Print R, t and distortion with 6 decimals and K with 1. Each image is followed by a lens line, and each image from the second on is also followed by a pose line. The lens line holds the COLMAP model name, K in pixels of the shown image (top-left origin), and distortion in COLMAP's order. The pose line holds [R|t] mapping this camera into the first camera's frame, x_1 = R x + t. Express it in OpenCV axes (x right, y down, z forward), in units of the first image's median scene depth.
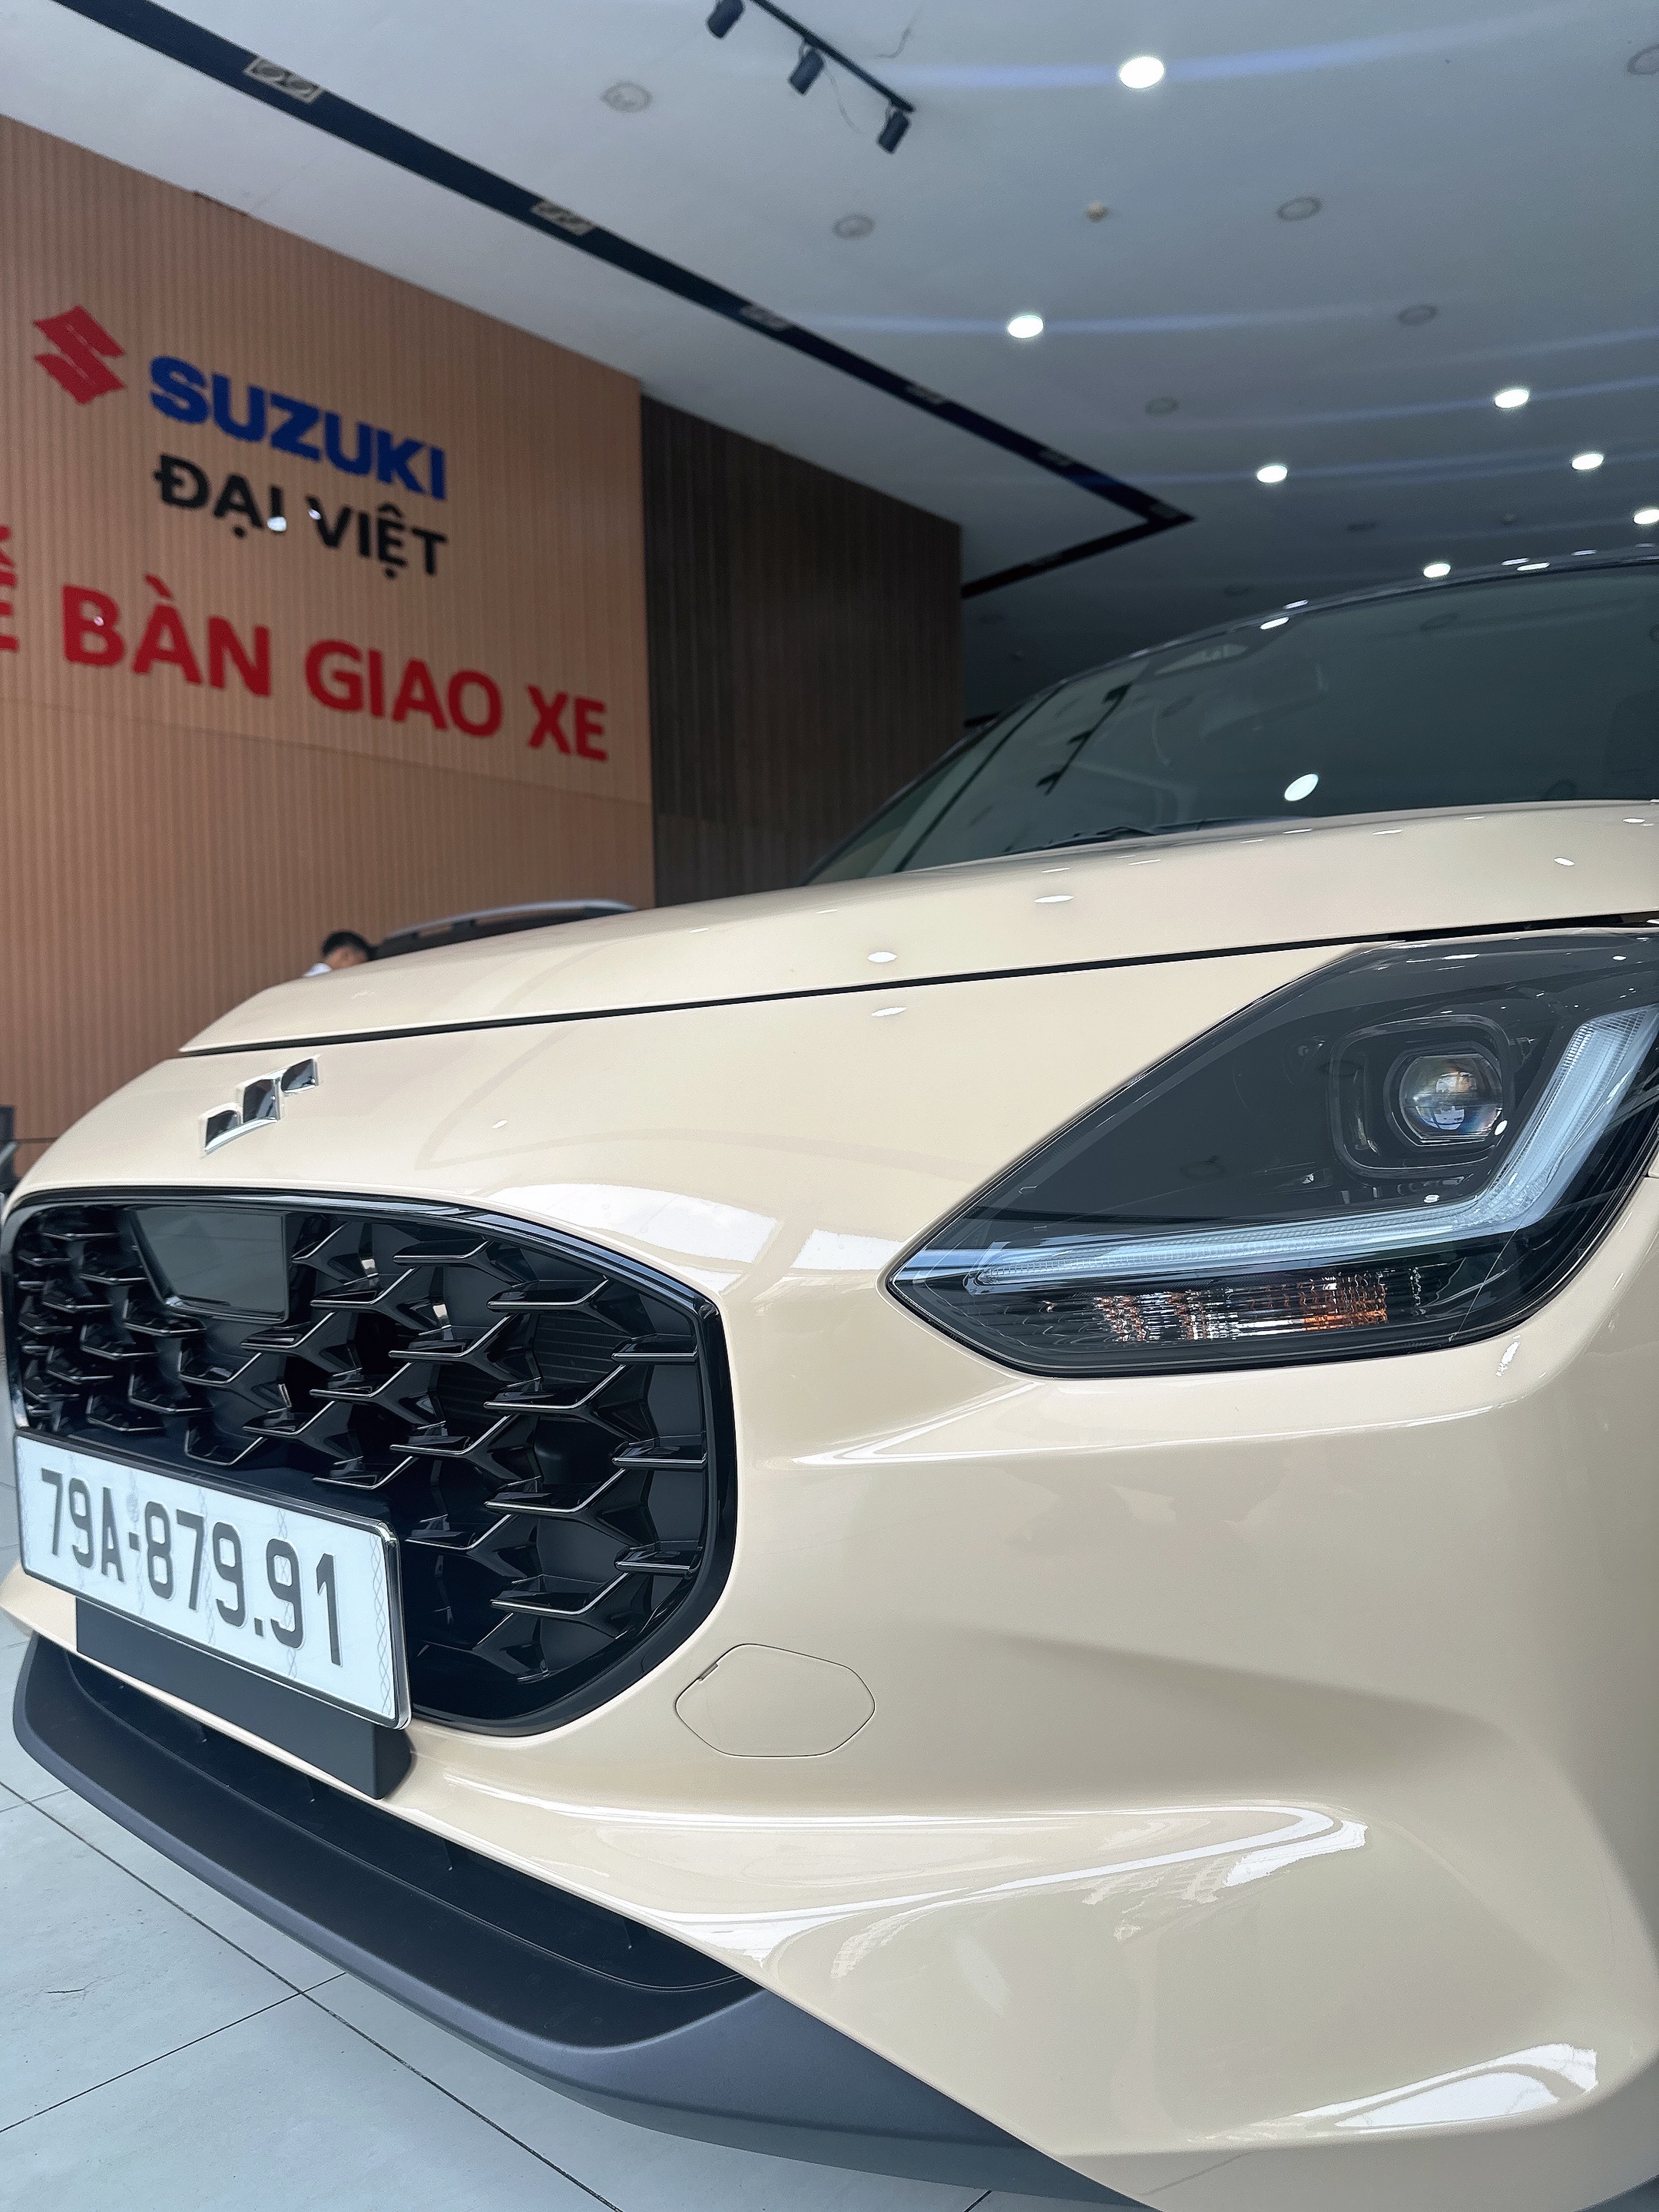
lens RADIAL K [[1549.7, 0, 836.5], [0, 1549.7, 1121.4], [0, 0, 1]] dist [0.021170, -0.046042]
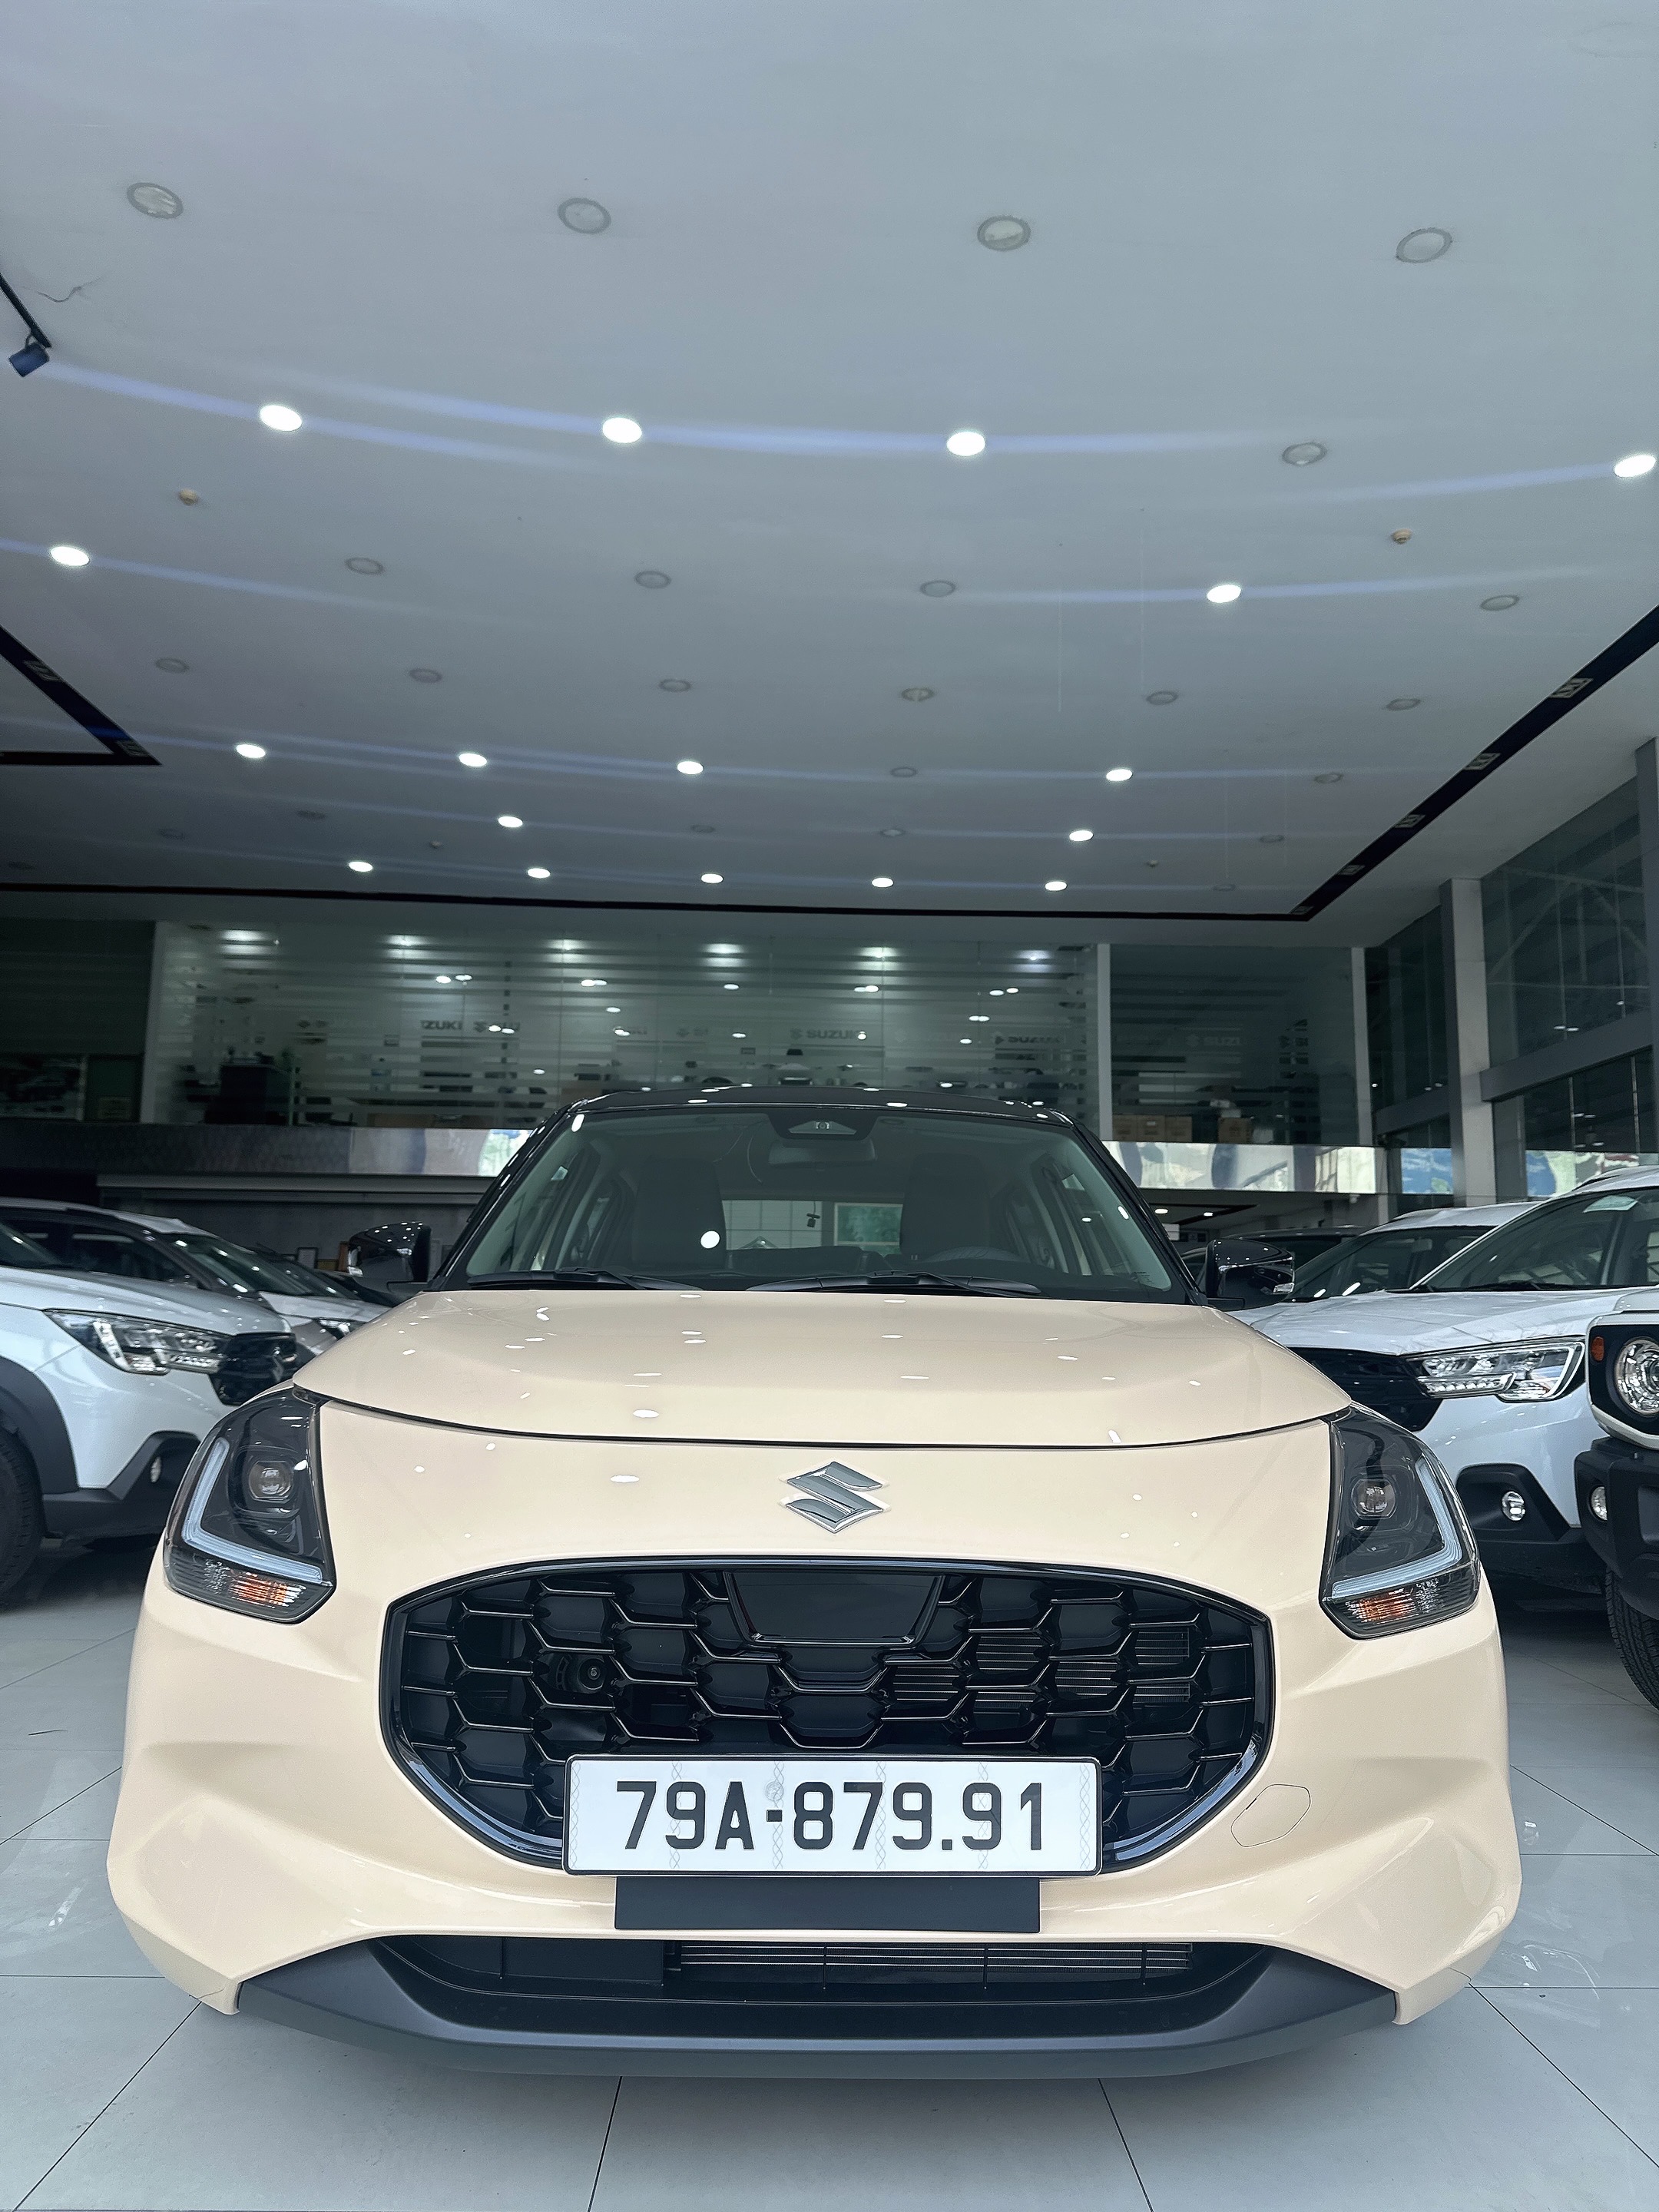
lens RADIAL K [[1549.7, 0, 795.8], [0, 1549.7, 1123.2], [0, 0, 1]] dist [0.021170, -0.046042]
pose [[0.720304, 0.136661, 0.680063, -1.370925], [-0.041651, 0.987153, -0.154256, -0.126020], [-0.692407, 0.082786, 0.716742, -0.079915]]
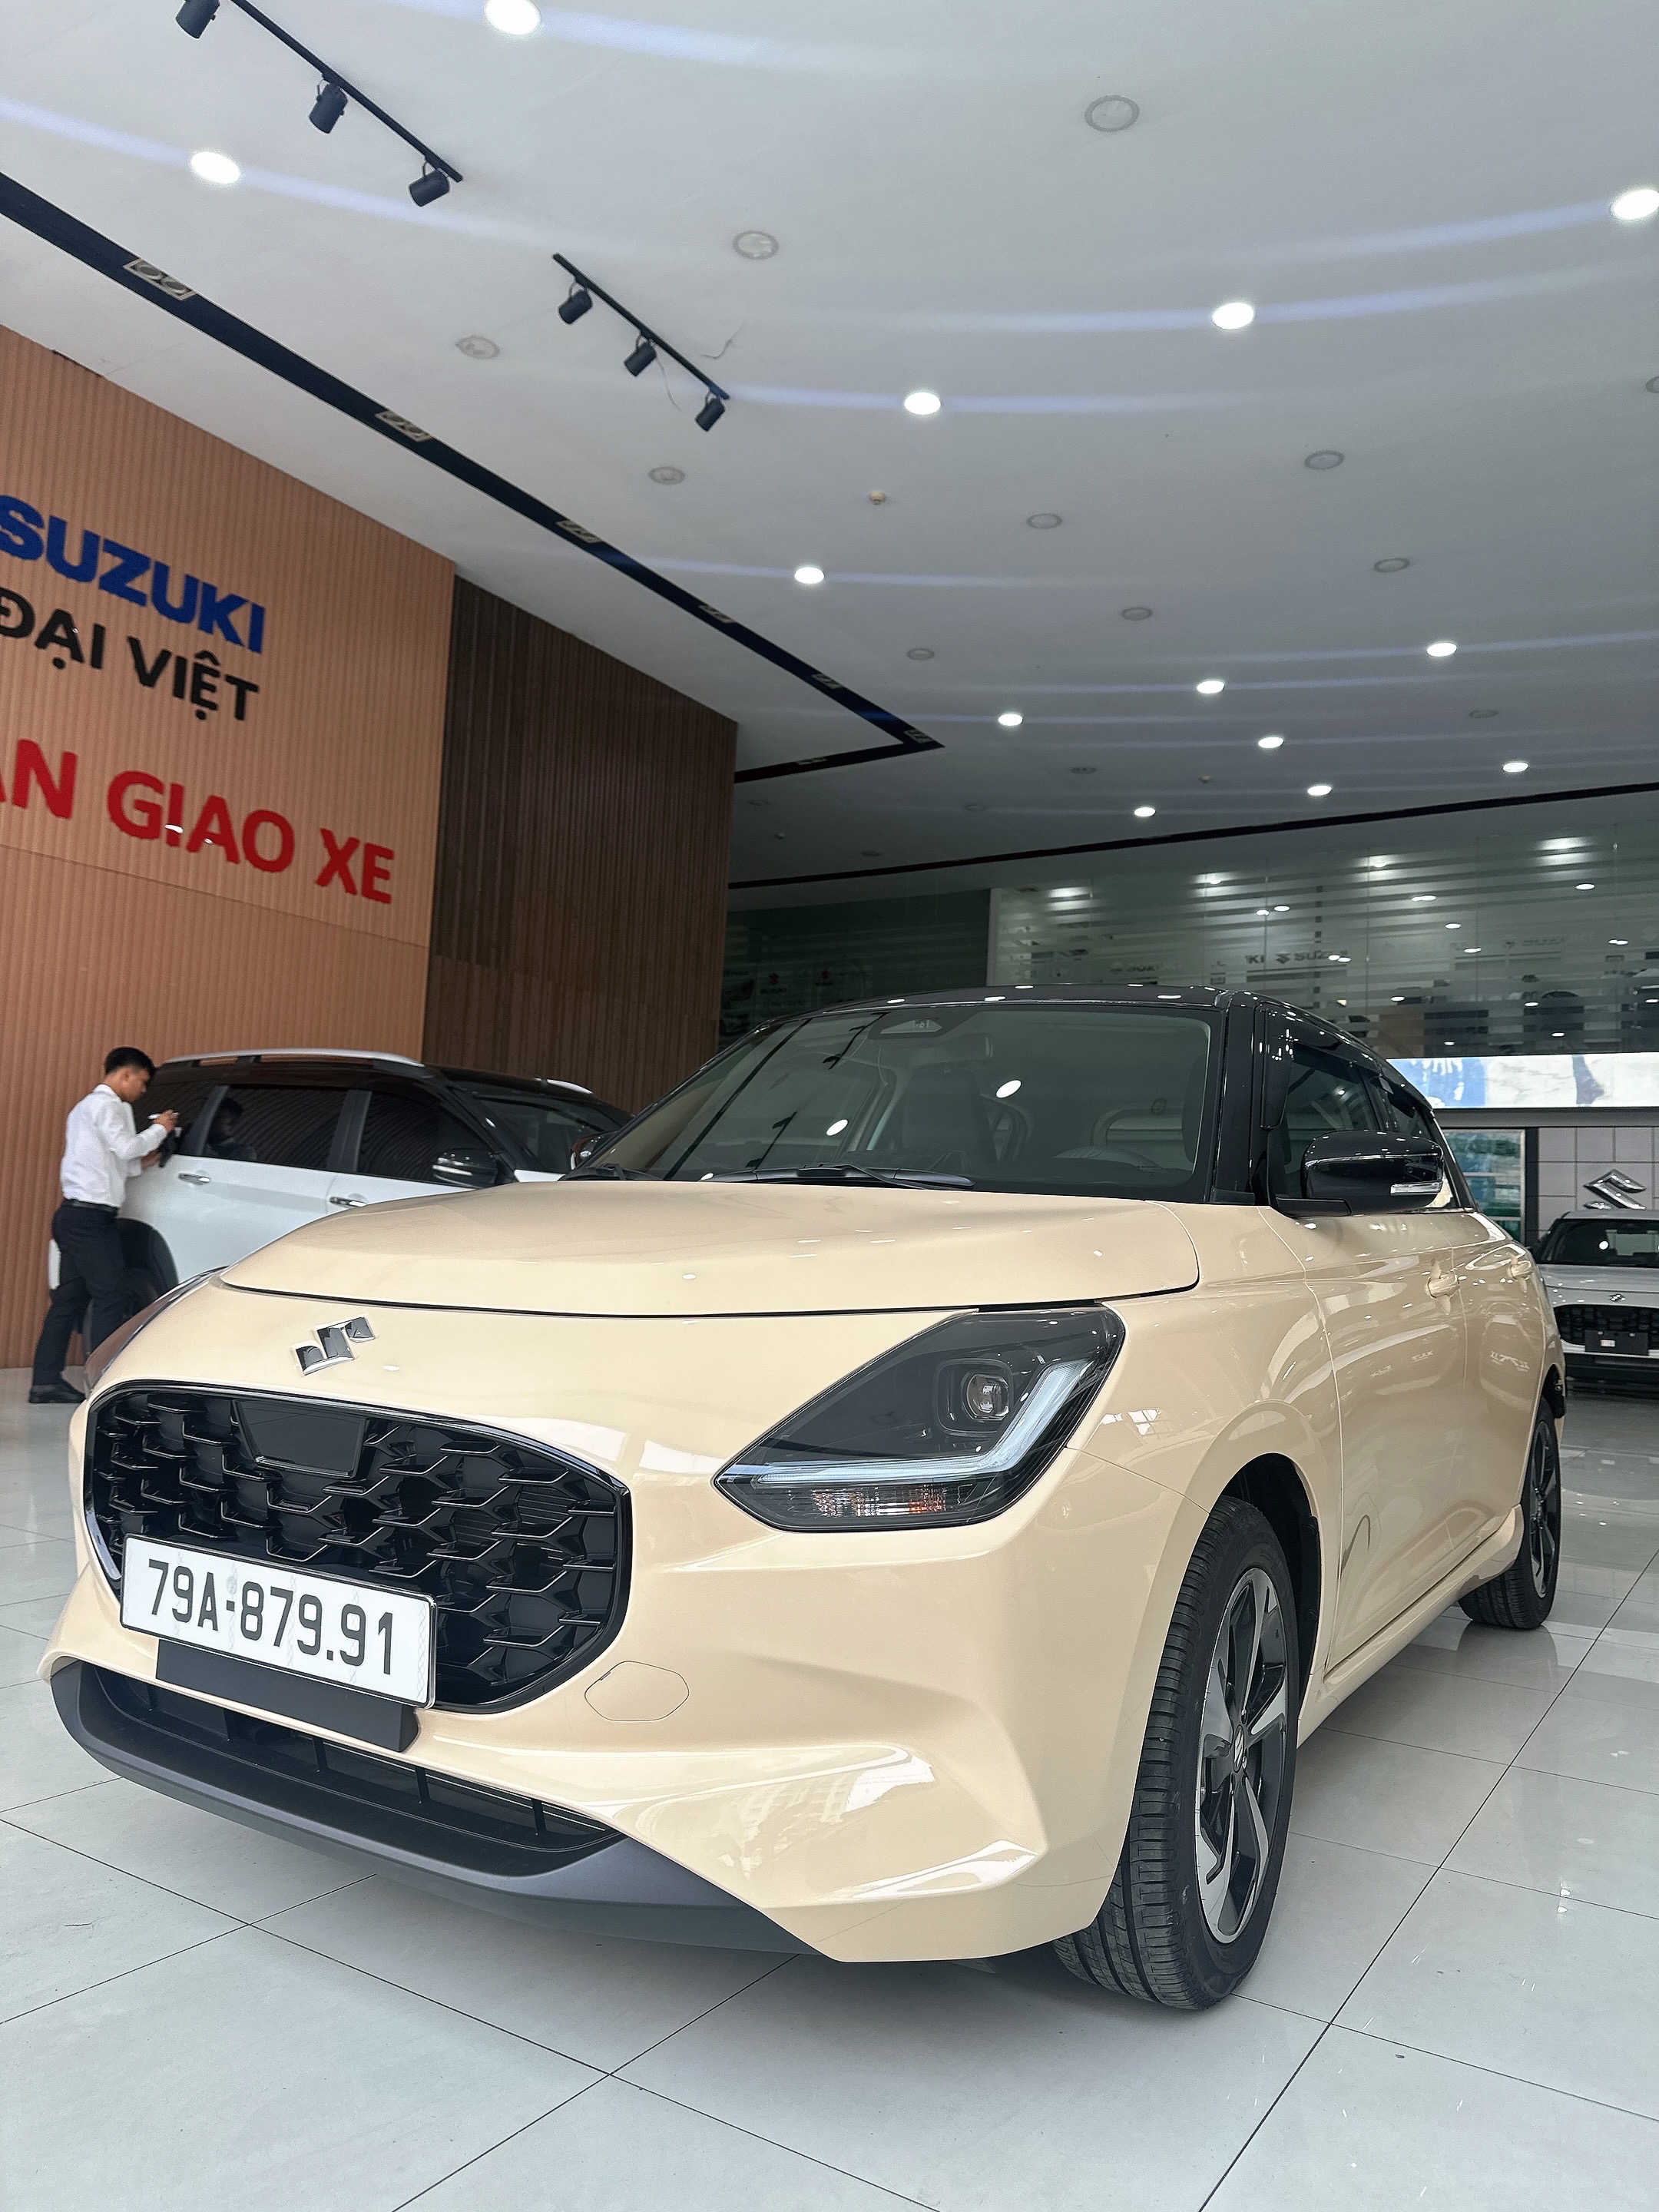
lens RADIAL K [[1549.7, 0, 835.1], [0, 1549.7, 1116.1], [0, 0, 1]] dist [0.021170, -0.046042]
pose [[0.982090, 0.086327, 0.167470, -0.129462], [-0.072066, 0.993381, -0.089451, -0.135175], [-0.174083, 0.075780, 0.981811, -0.717022]]
